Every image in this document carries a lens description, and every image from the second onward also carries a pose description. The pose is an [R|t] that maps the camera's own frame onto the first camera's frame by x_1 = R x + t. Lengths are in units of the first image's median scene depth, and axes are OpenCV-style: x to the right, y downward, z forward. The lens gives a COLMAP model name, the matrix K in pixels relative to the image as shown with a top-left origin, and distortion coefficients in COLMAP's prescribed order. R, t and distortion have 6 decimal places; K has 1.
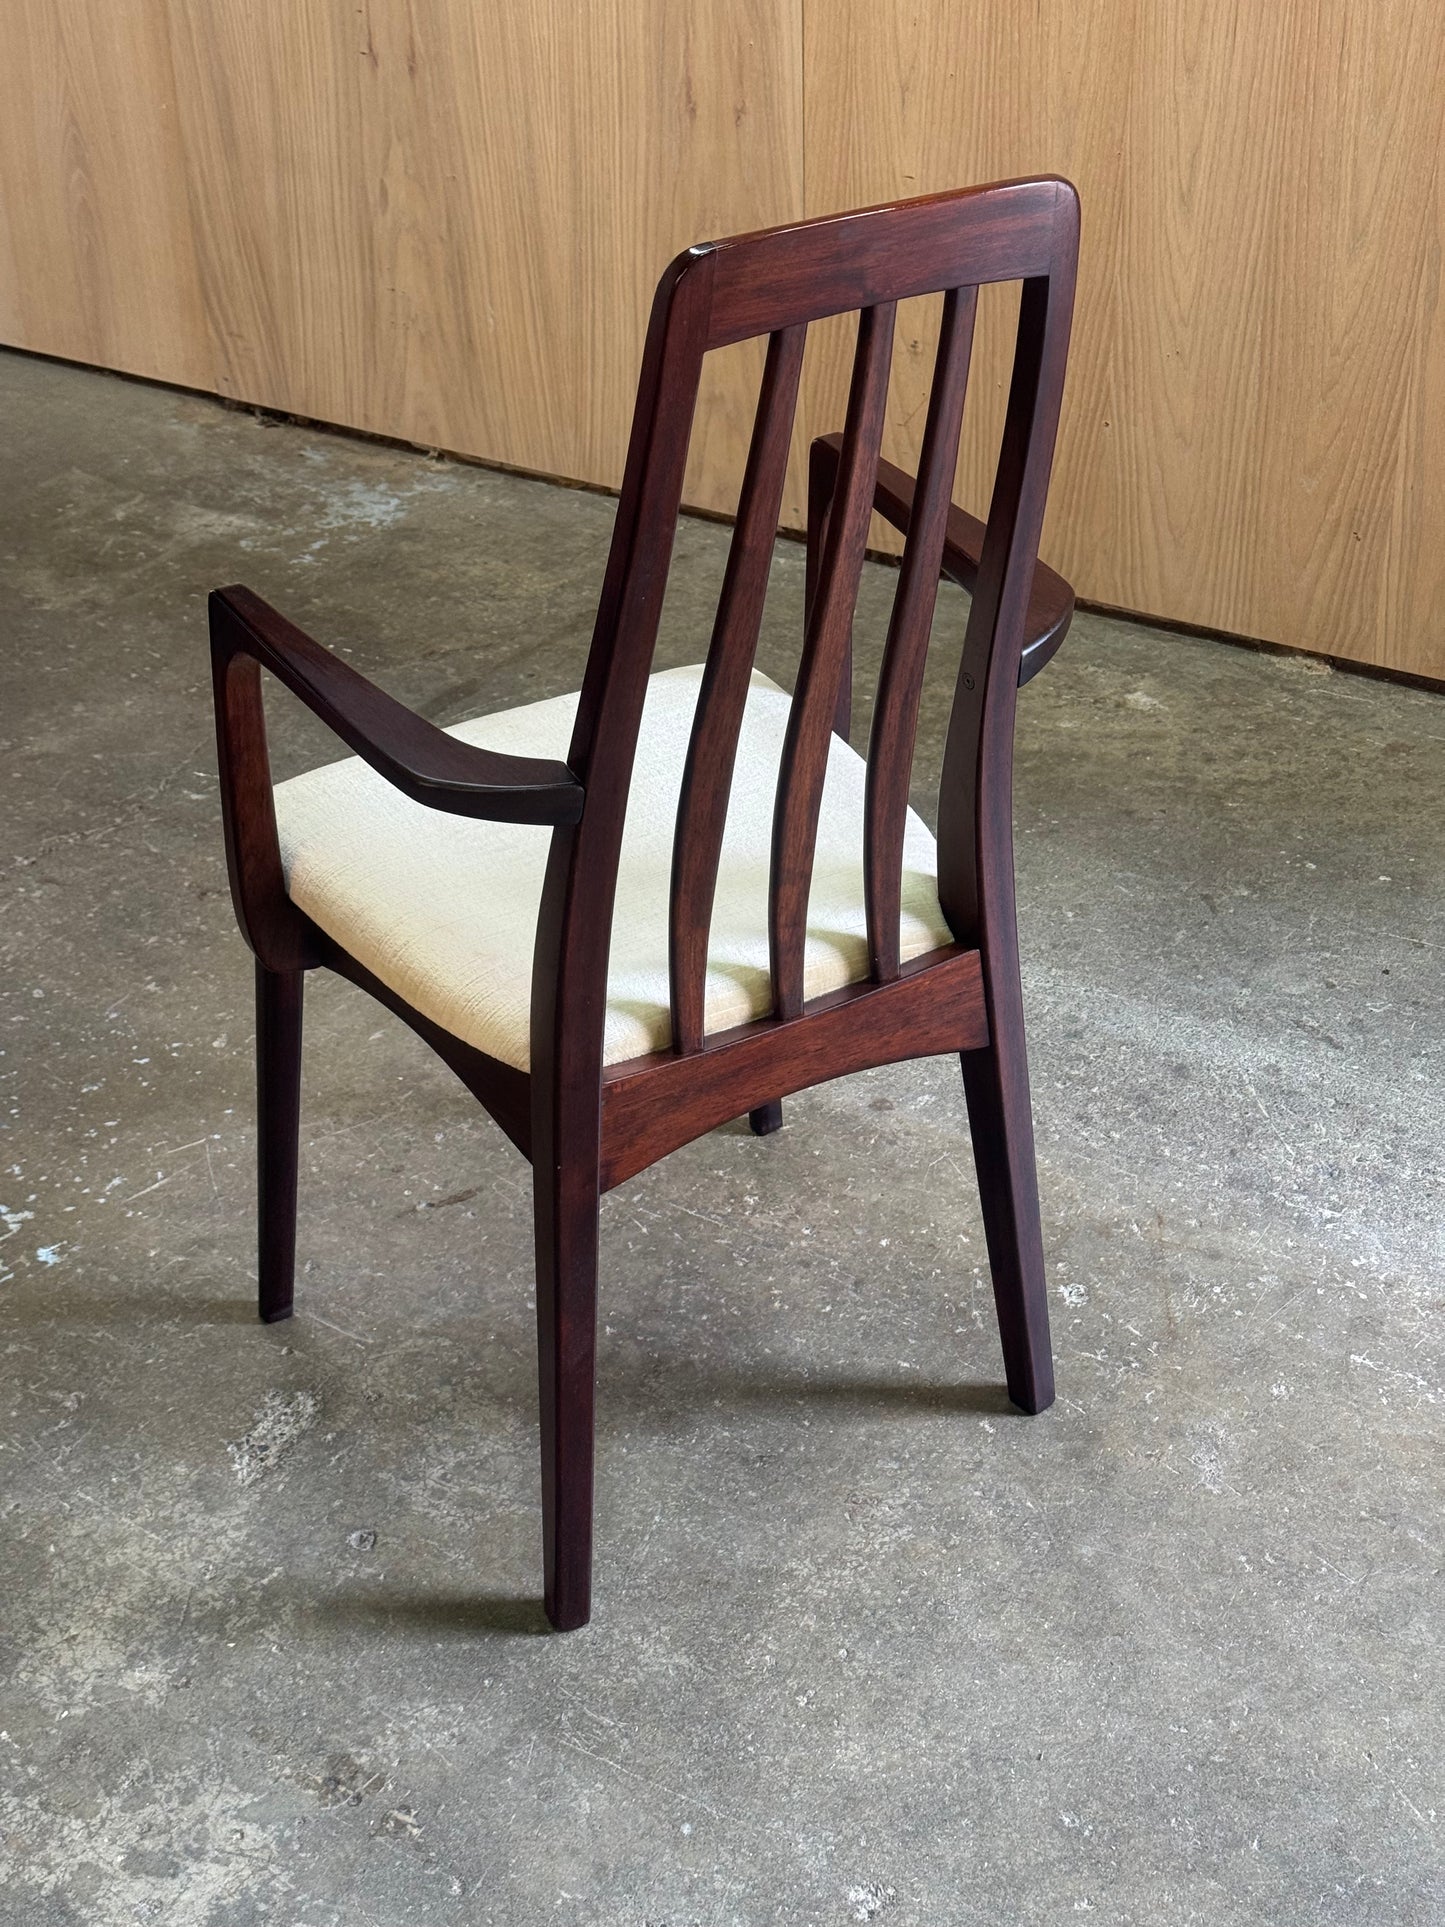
lens RADIAL K [[2682.5, 0, 727.4], [0, 2682.5, 983.9], [0, 0, 1]] dist [0.113332, 0.000000]
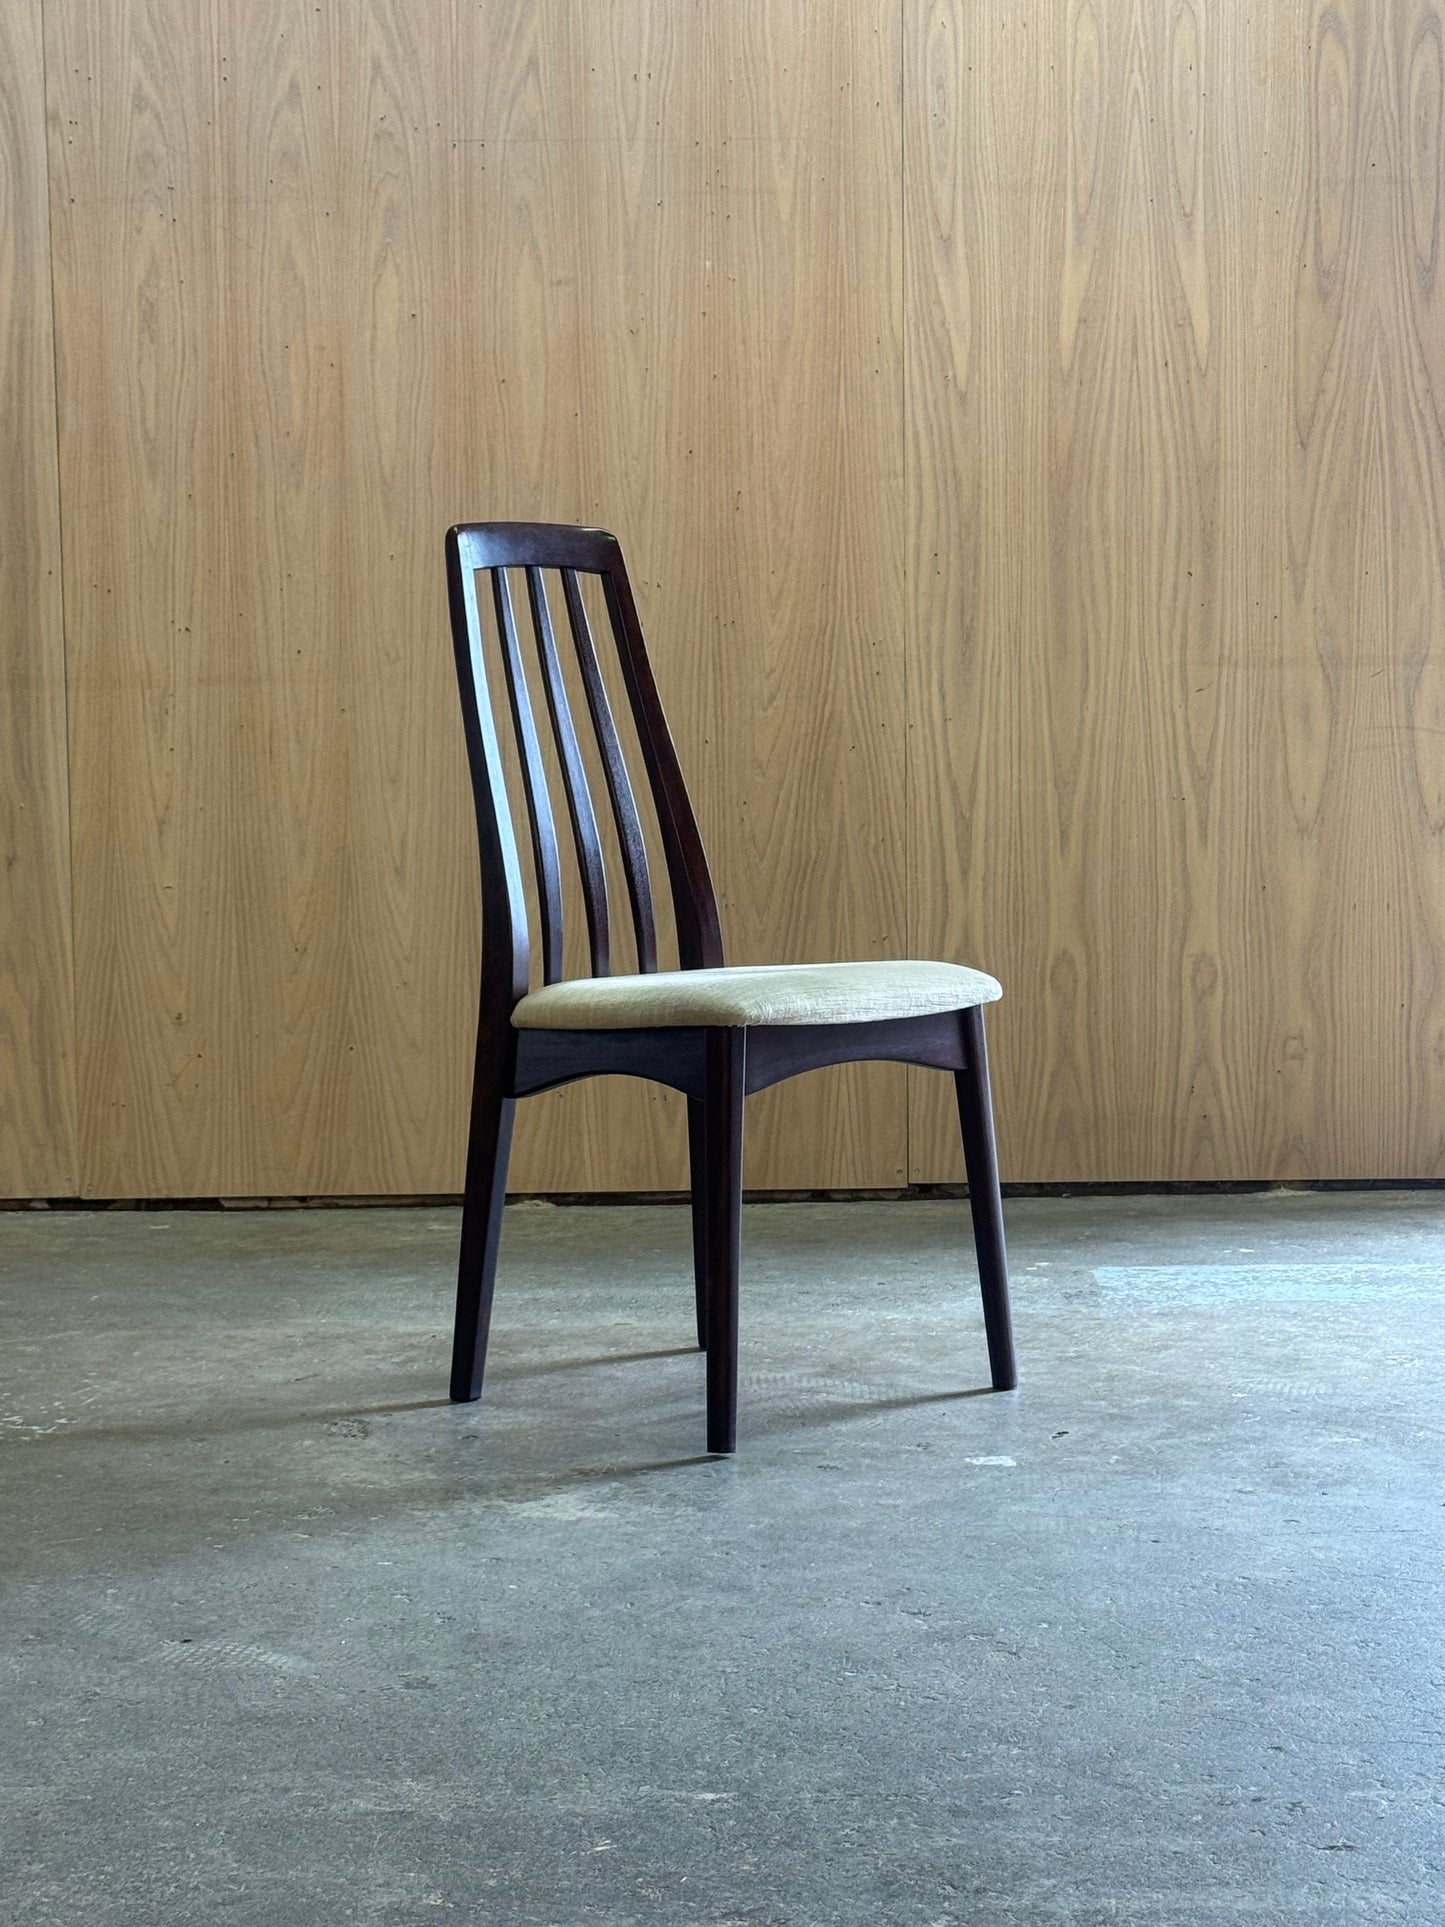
lens RADIAL K [[3647.3, 0, 724.6], [0, 3647.3, 978.6], [0, 0, 1]] dist [0.119543, 0.000000]
pose [[0.826591, -0.033039, 0.561833, -0.771302], [0.295875, 0.874703, -0.383866, 0.542809], [-0.478754, 0.483533, 0.732796, -0.429566]]
